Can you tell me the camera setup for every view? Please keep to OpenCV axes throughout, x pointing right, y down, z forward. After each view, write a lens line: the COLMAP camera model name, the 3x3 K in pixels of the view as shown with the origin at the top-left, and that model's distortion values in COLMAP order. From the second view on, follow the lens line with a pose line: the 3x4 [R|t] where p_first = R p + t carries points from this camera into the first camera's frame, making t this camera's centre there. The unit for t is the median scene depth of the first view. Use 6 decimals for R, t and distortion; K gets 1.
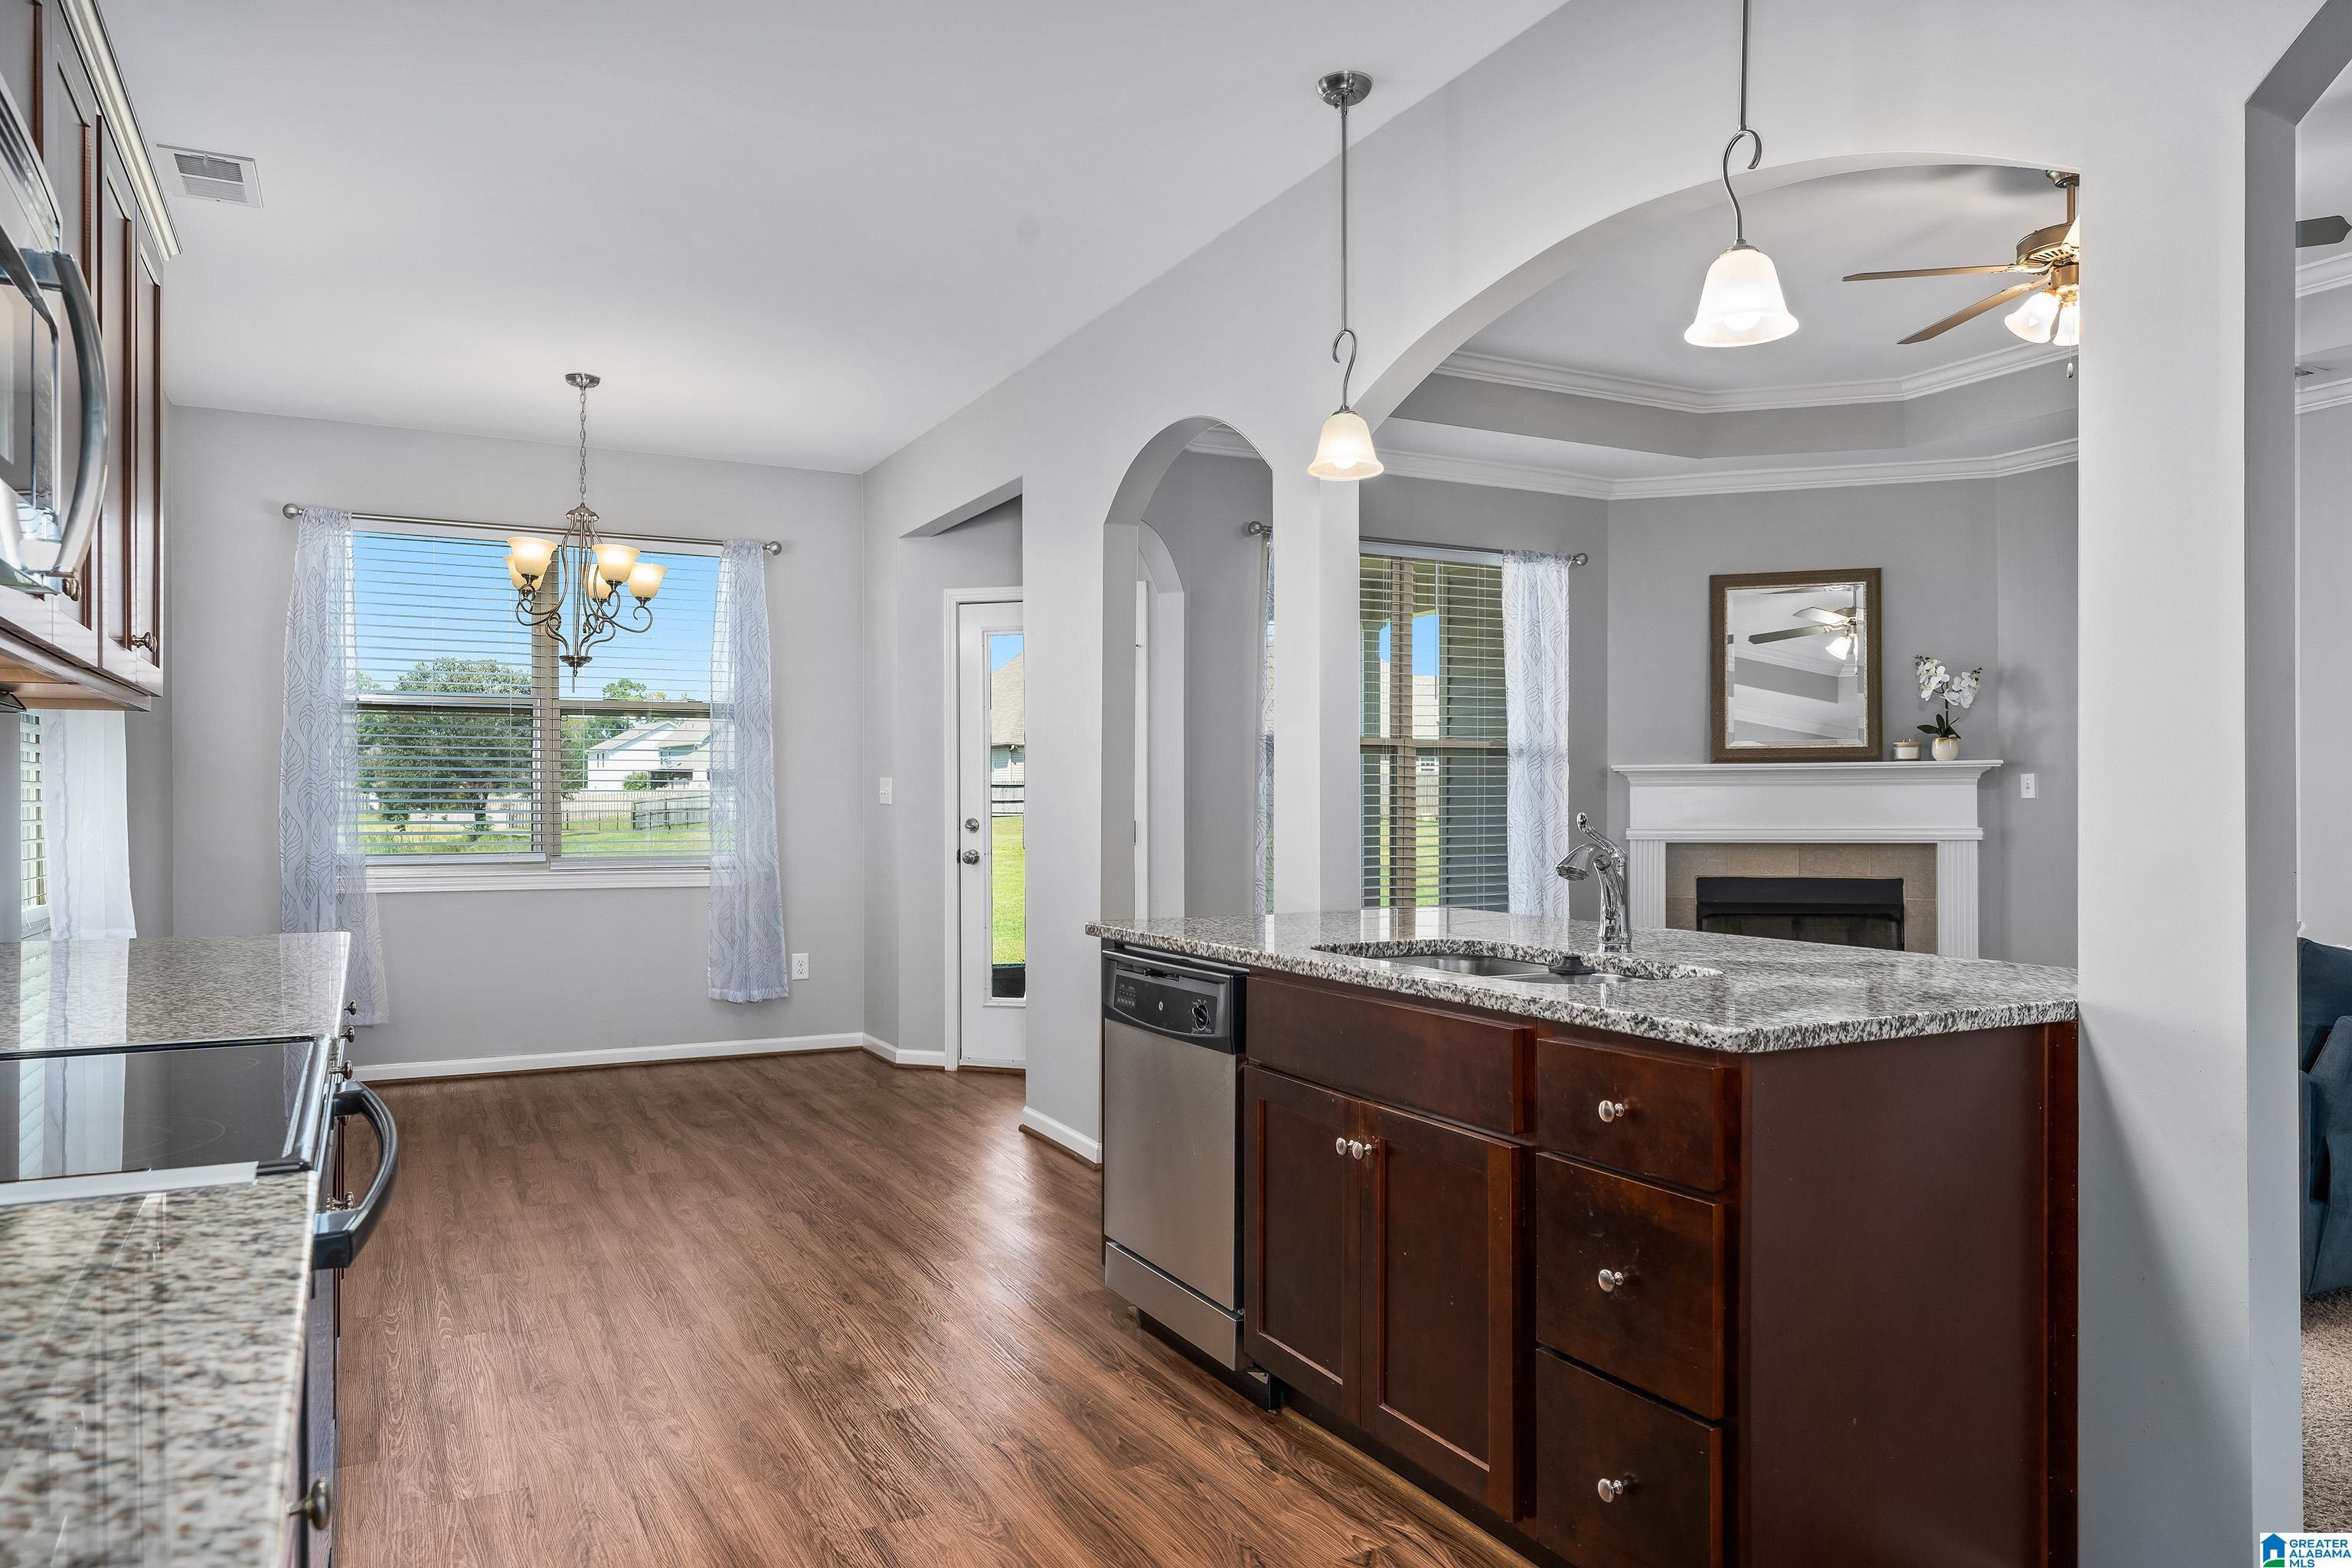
lens RADIAL K [[1555.0, 0, 1174.6], [0, 1555.0, 794.2], [0, 0, 1]] dist [0.003435, 0.001560]
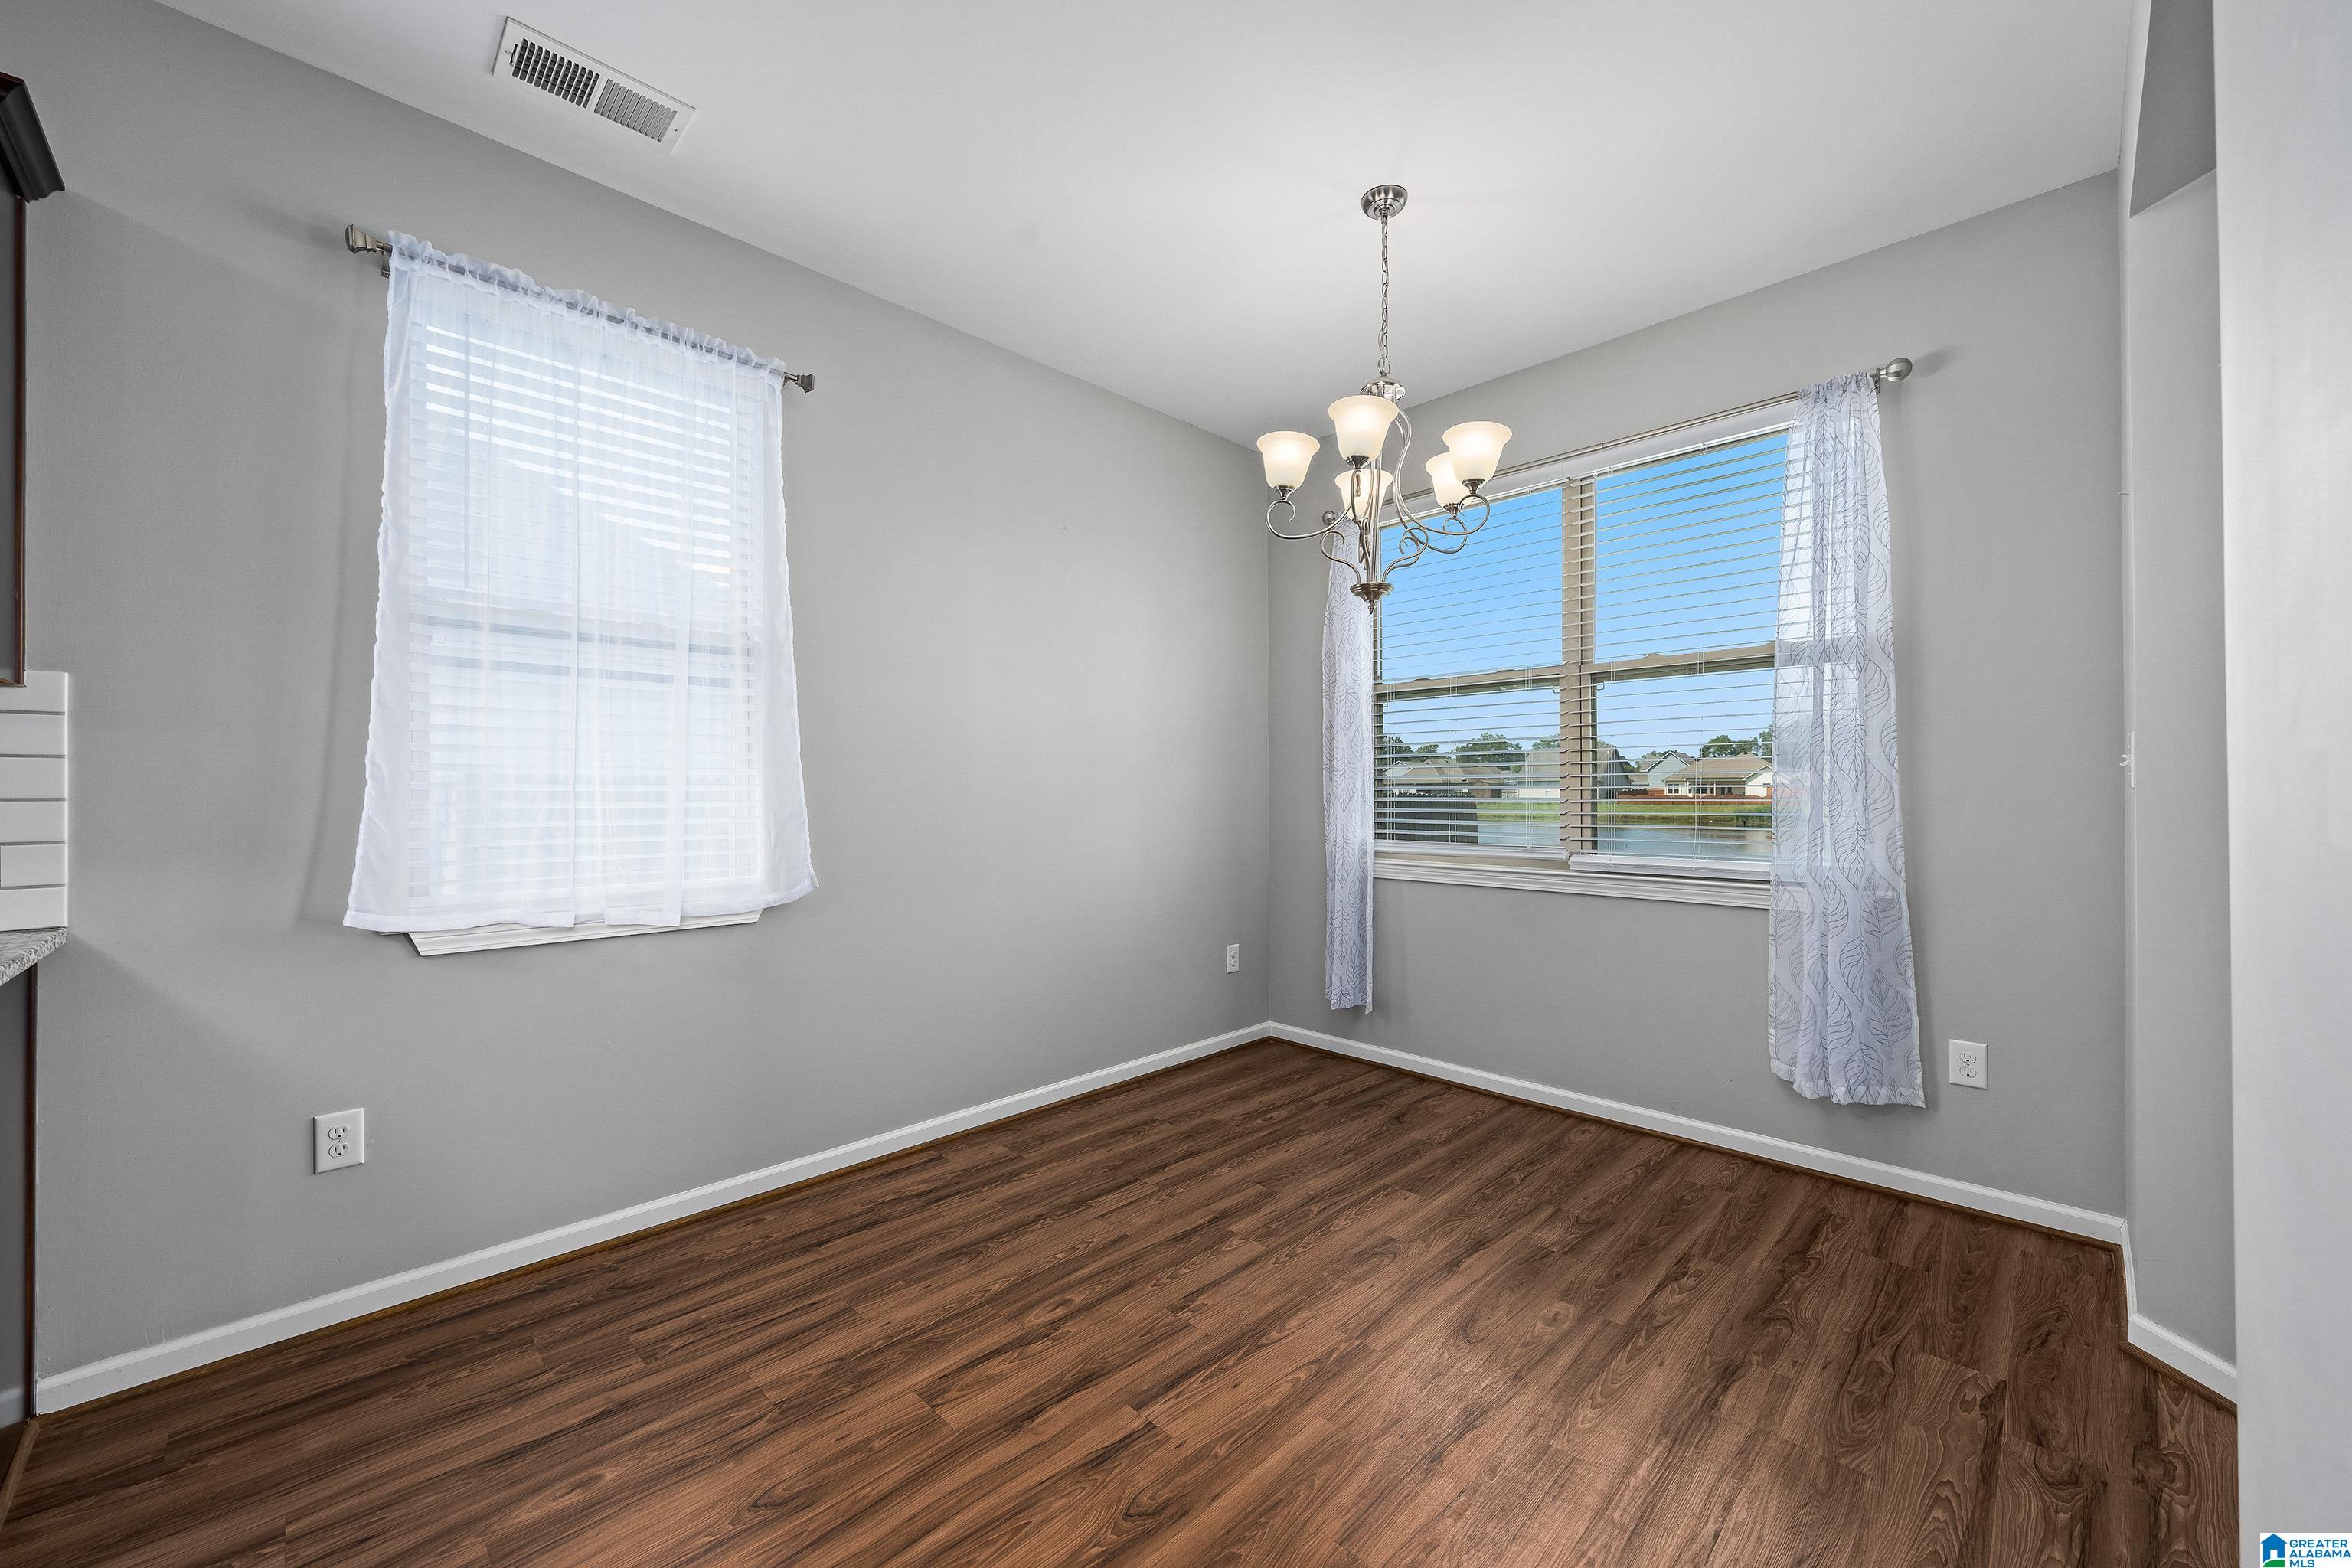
lens RADIAL K [[888.9, 0, 1187.2], [0, 888.9, 796.3], [0, 0, 1]] dist [-0.002433, -0.000100]
pose [[0.306449, -0.007612, -0.951857, -0.012012], [0.010251, 0.999936, -0.004696, 0.008856], [0.951832, -0.008319, 0.306507, 0.643451]]
